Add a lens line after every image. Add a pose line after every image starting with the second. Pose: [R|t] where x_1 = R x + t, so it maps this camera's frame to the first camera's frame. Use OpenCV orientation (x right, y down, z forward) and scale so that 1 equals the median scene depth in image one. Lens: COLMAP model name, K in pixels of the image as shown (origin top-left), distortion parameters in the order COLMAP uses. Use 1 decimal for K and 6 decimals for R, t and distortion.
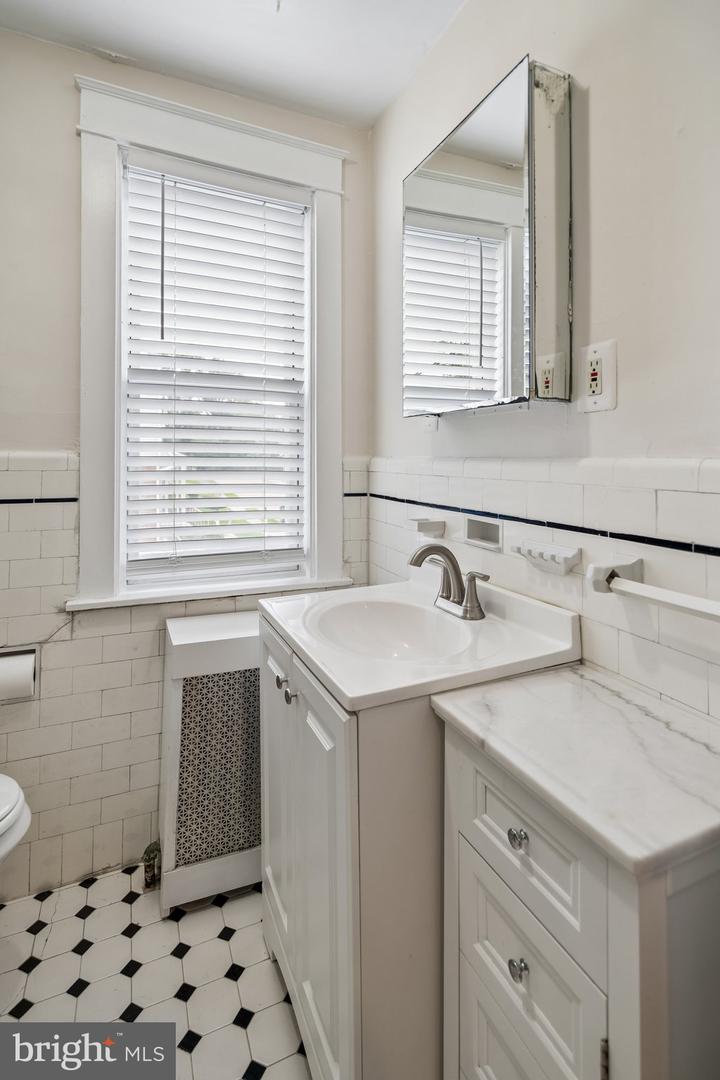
lens RADIAL K [[516.6, 0, 360.1], [0, 516.6, 444.6], [0, 0, 1]] dist [-0.002086, 0.000745]
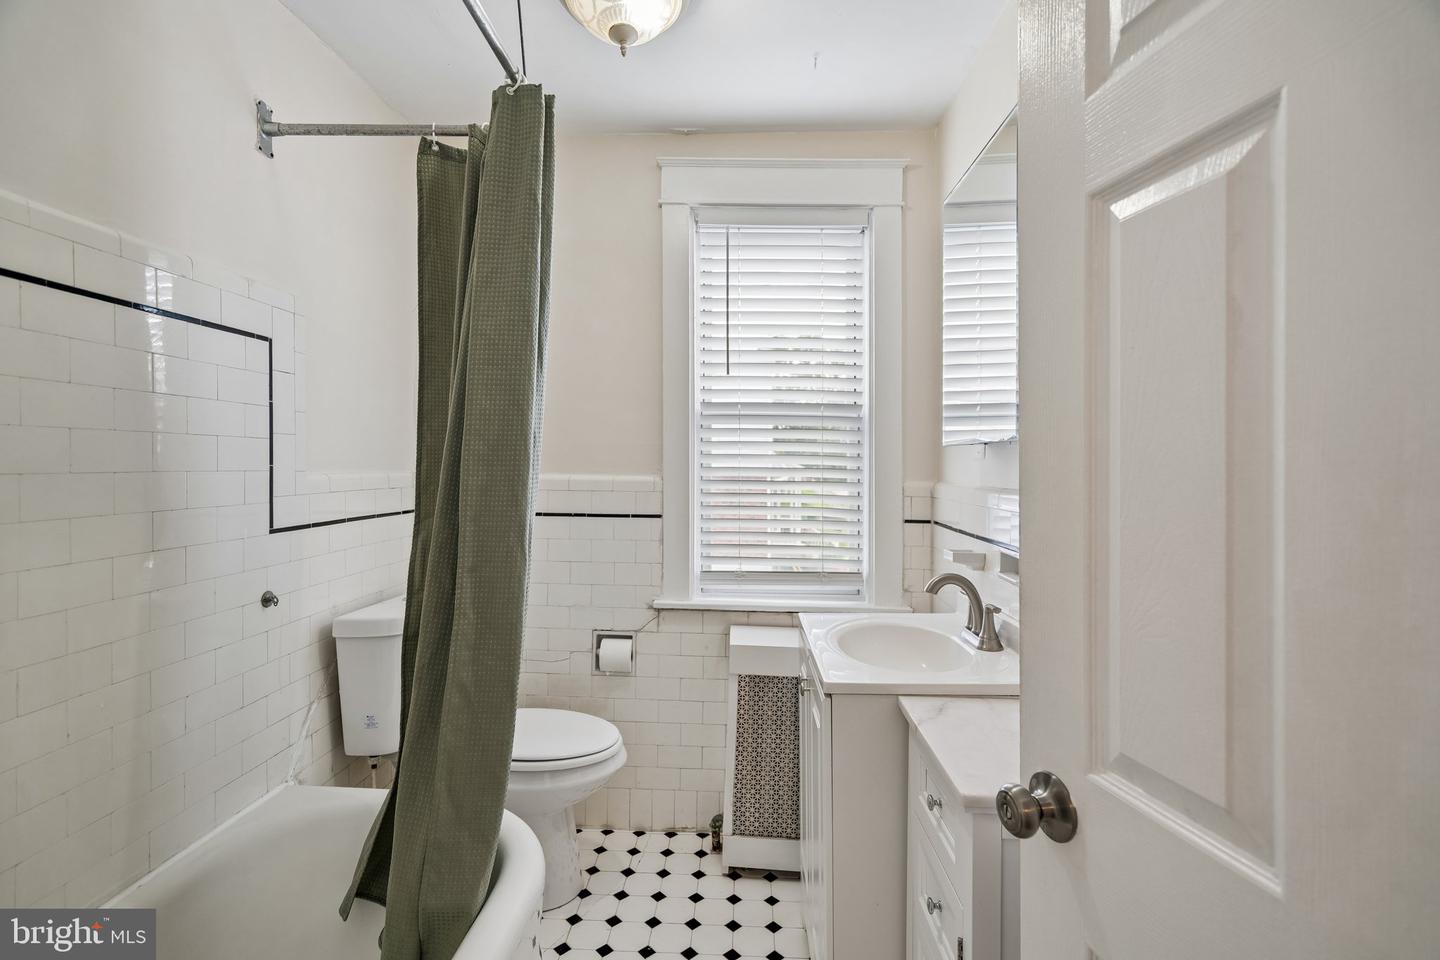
lens RADIAL K [[655.8, 0, 723.8], [0, 655.8, 463.9], [0, 0, 1]] dist [0.000578, -0.000090]
pose [[0.895070, 0.001807, -0.445922, 0.261245], [0.006576, 0.999830, 0.017251, -0.040197], [0.445877, -0.018373, 0.894906, -0.295045]]
